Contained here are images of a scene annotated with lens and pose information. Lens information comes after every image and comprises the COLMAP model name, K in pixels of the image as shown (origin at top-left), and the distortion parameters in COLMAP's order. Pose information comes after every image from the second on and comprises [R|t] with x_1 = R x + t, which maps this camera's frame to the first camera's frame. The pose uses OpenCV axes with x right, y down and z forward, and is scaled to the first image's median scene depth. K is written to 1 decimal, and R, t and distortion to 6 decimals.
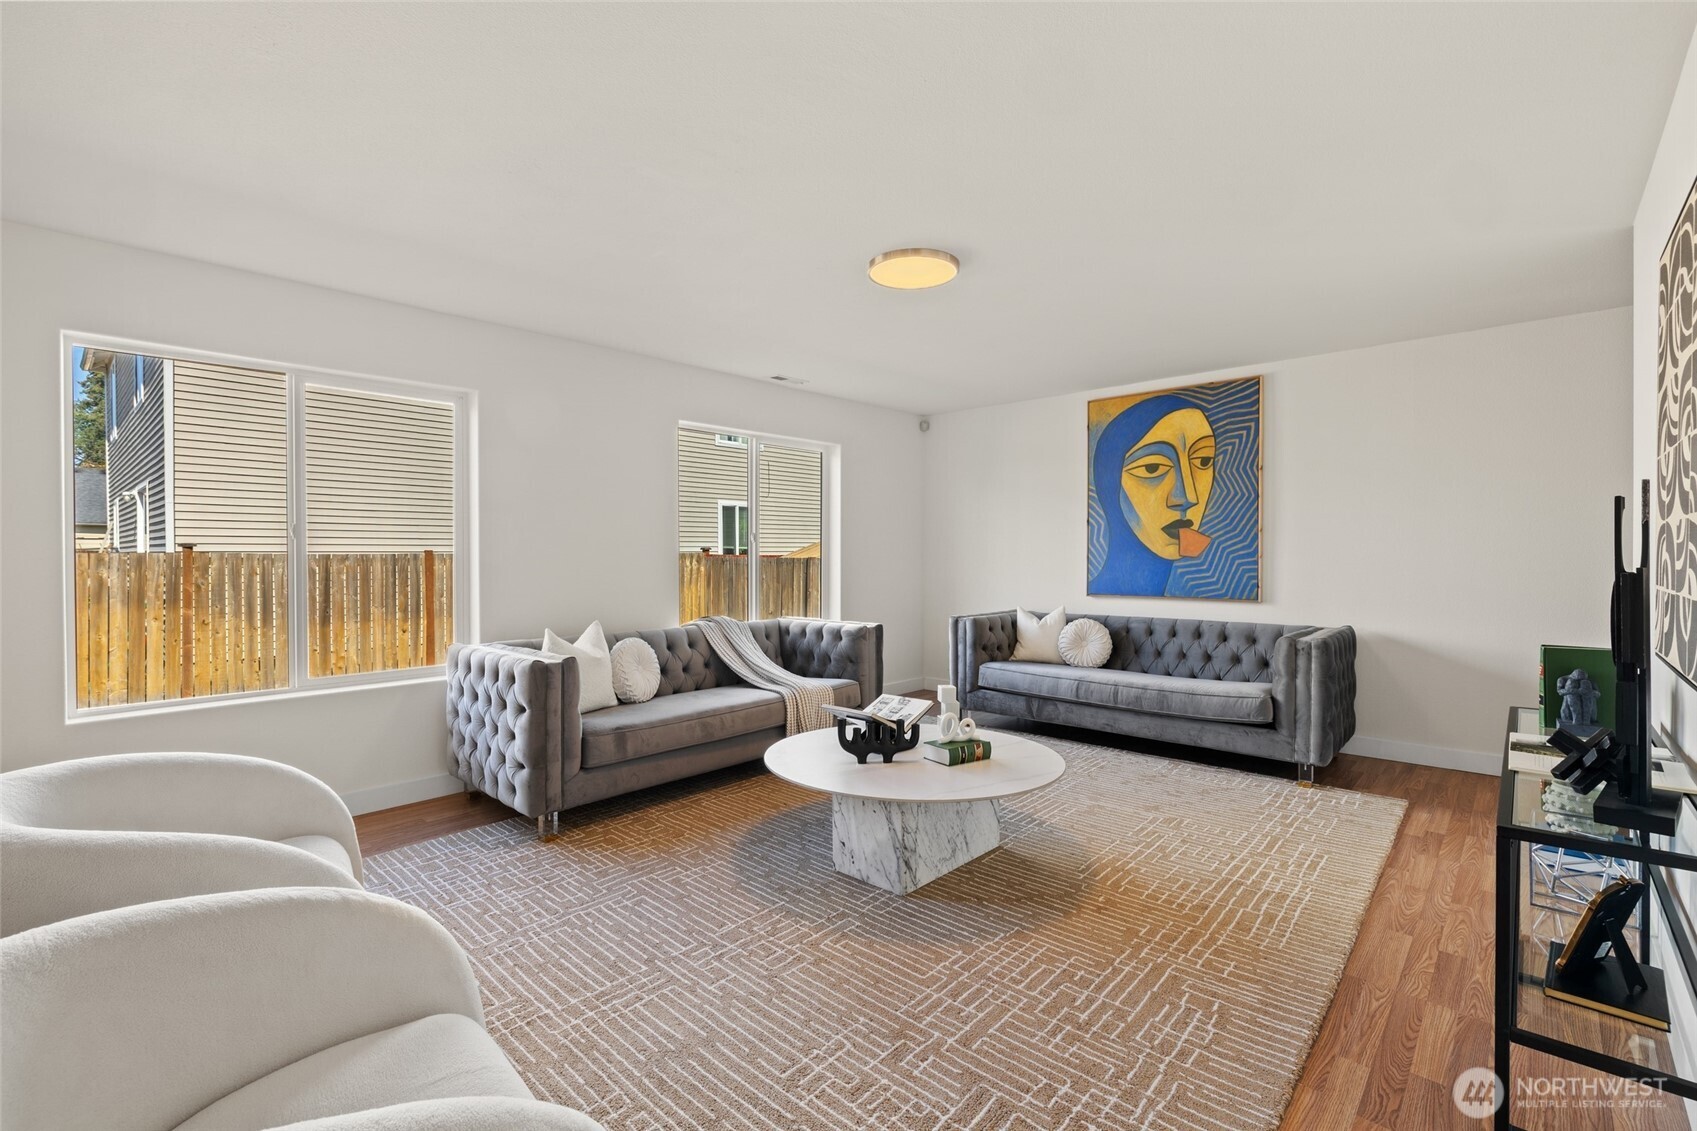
lens RADIAL K [[750.8, 0, 836.1], [0, 750.8, 565.0], [0, 0, 1]] dist [-0.002369, 0.001046]
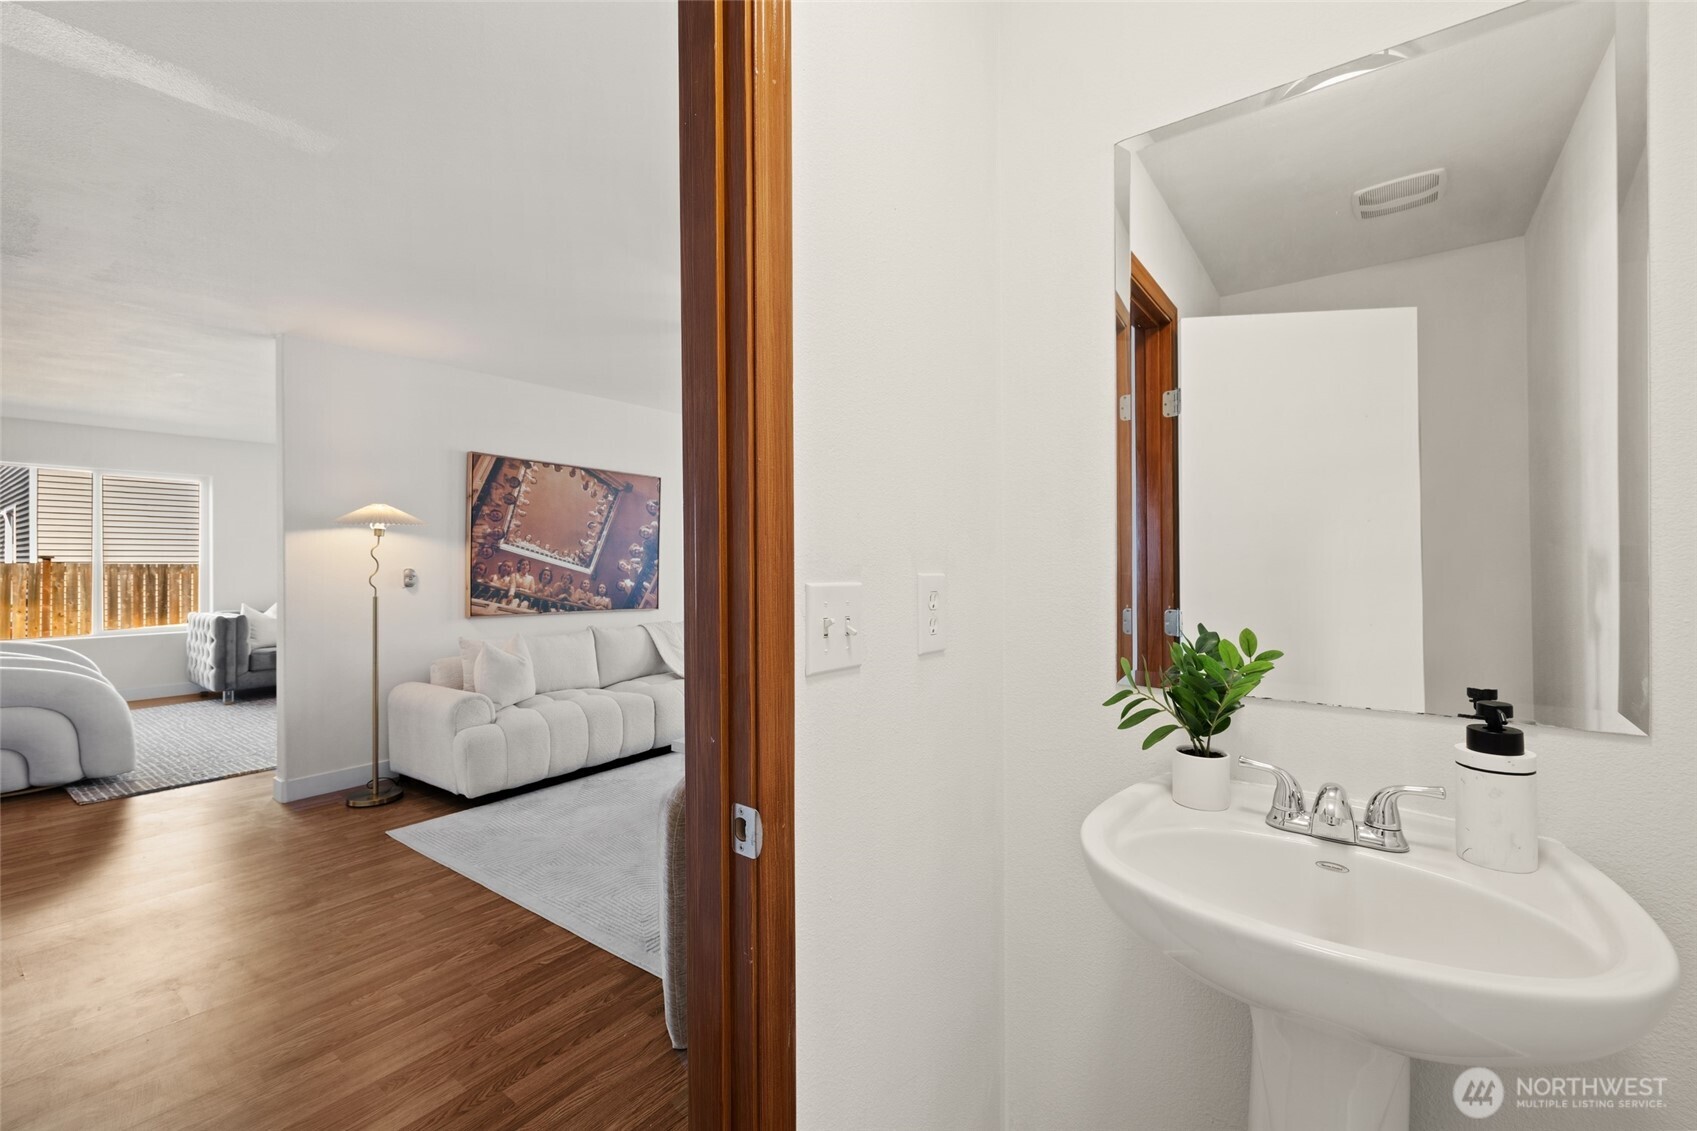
lens RADIAL K [[747.8, 0, 850.3], [0, 747.8, 565.8], [0, 0, 1]] dist [0.015197, -0.002862]
pose [[0.996061, -0.001241, 0.088661, 0.461070], [0.002168, 0.999944, -0.010359, 0.005702], [-0.088643, 0.010510, 0.996008, -0.492704]]
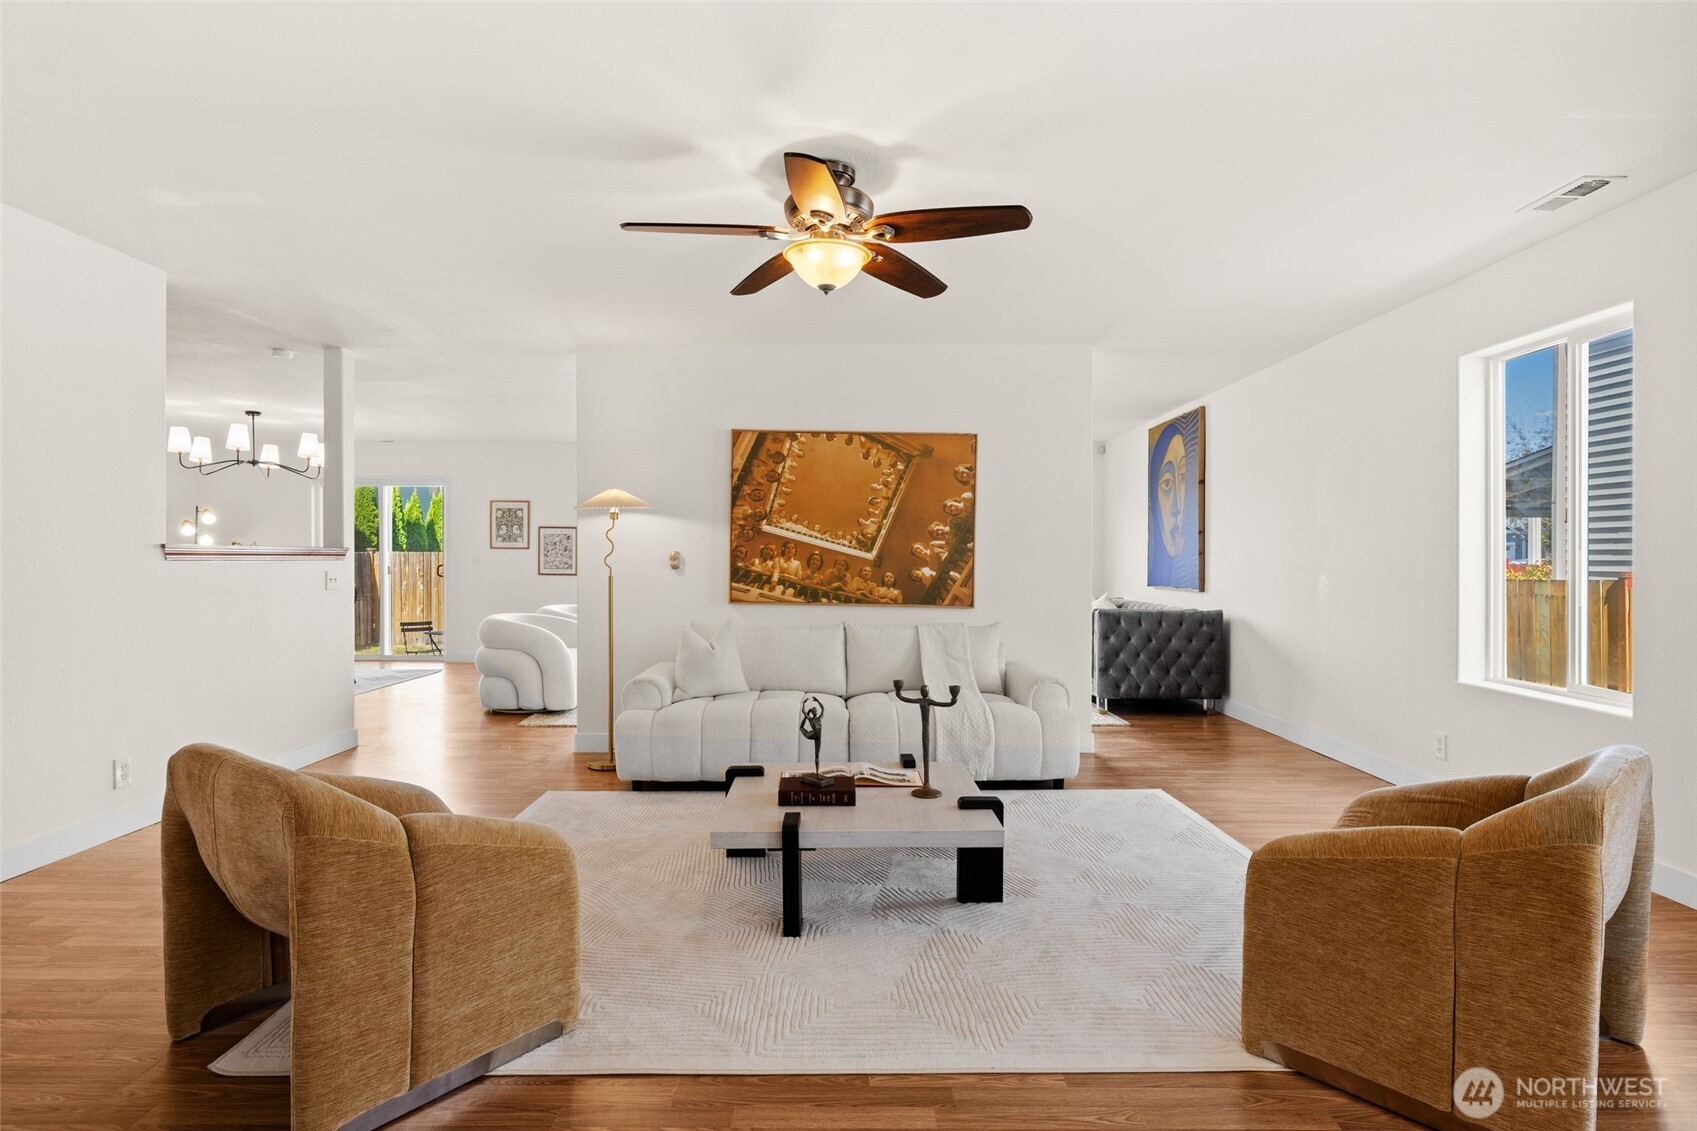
lens RADIAL K [[898.9, 0, 816.7], [0, 898.9, 560.2], [0, 0, 1]] dist [0.031424, 0.000723]
pose [[0.648274, 0.004774, -0.761392, 0.777604], [-0.015697, 0.999852, -0.007096, 0.011506], [0.761245, 0.016551, 0.648253, -0.265558]]
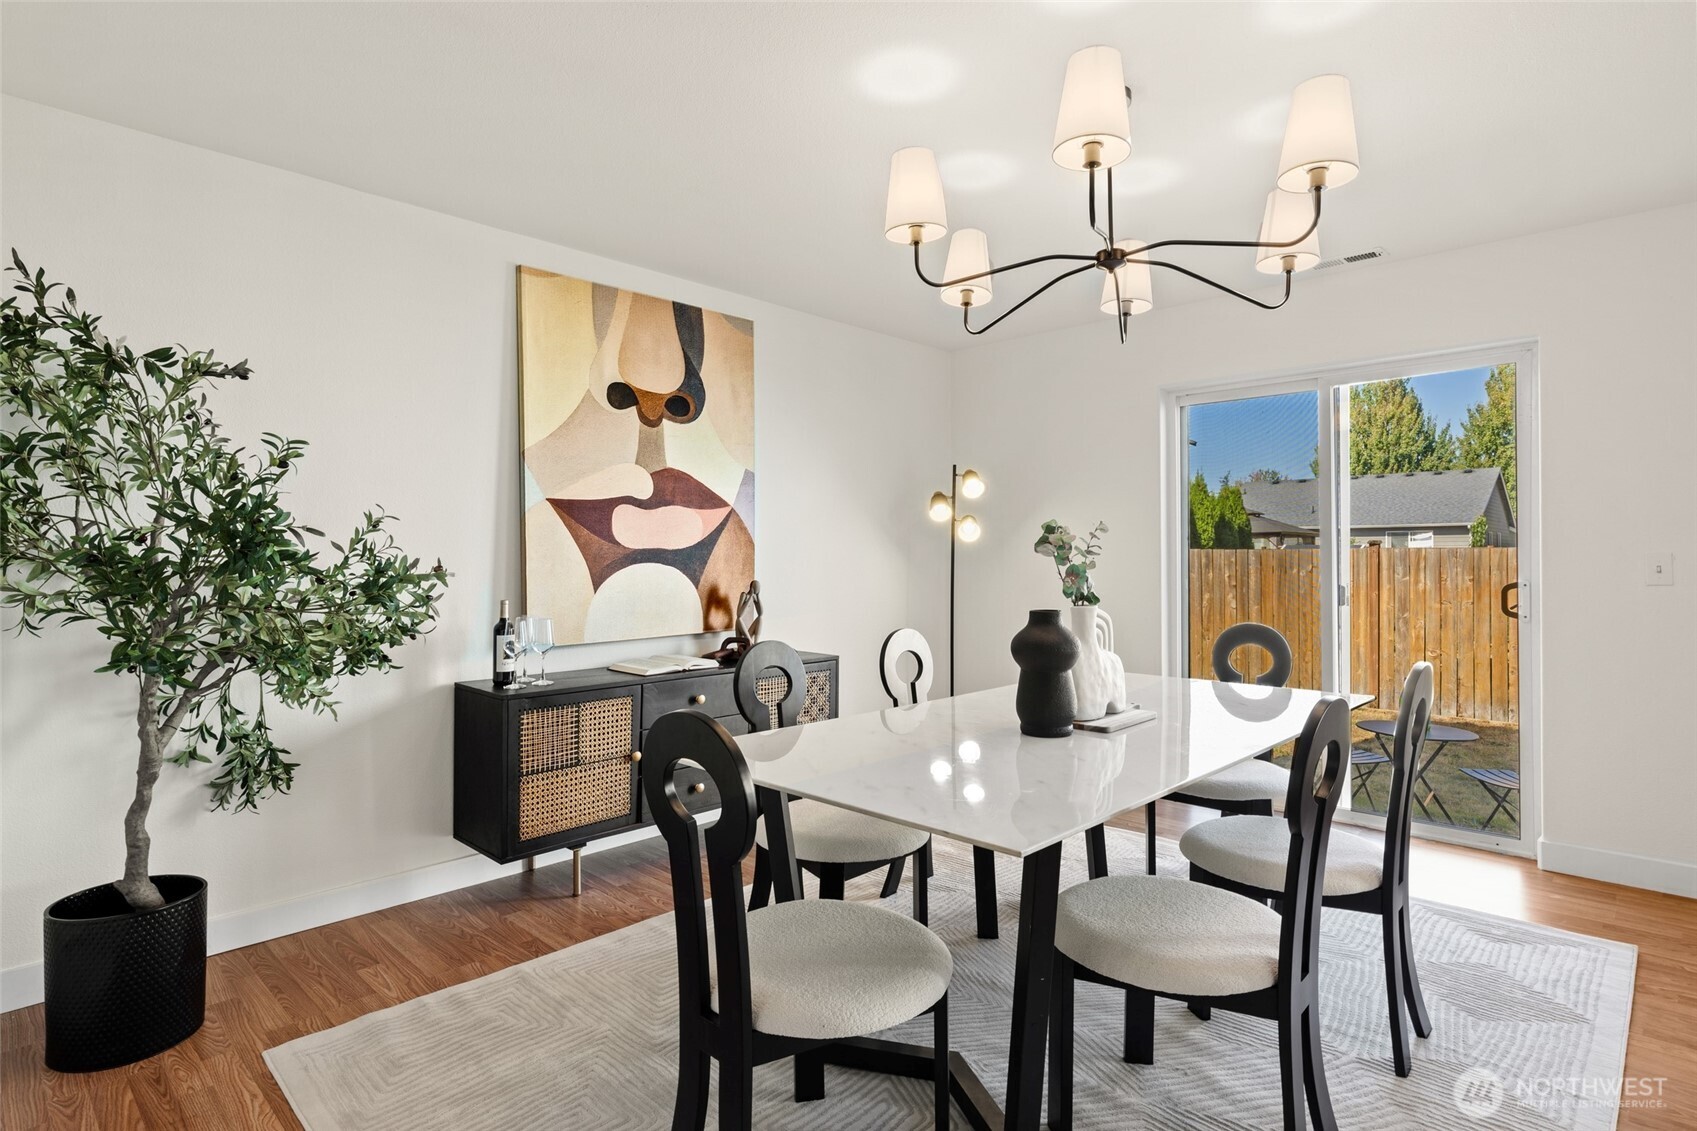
lens RADIAL K [[861.7, 0, 844.2], [0, 861.7, 563.1], [0, 0, 1]] dist [-0.023089, 0.000971]
pose [[-0.013086, 0.008450, -0.999879, -0.128802], [-0.010450, 0.999909, 0.008587, 0.006776], [0.999860, 0.010561, -0.012996, -0.170785]]
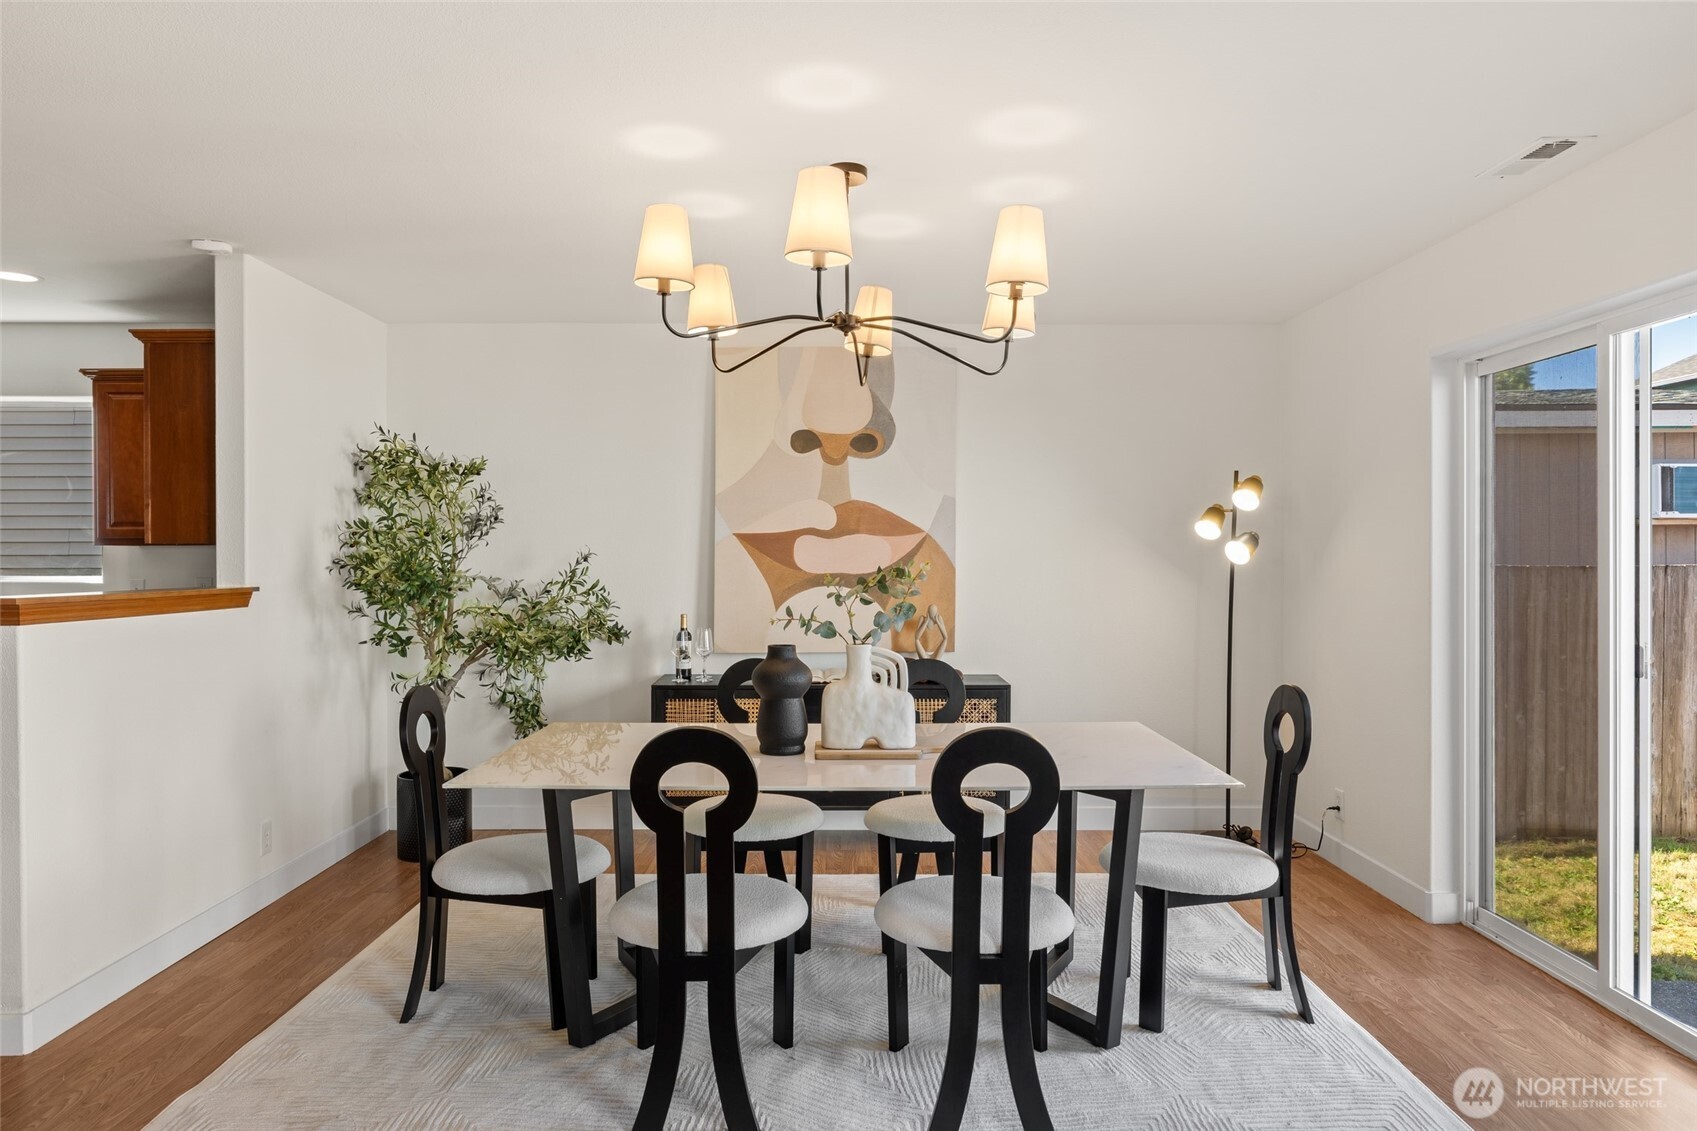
lens RADIAL K [[1073.6, 0, 839.0], [0, 1073.6, 560.6], [0, 0, 1]] dist [-0.001591, 0.000057]
pose [[-0.726229, 0.005832, -0.687429, -0.145729], [-0.008901, 0.999800, 0.017886, -0.015893], [0.687396, 0.019108, -0.726032, 0.204258]]
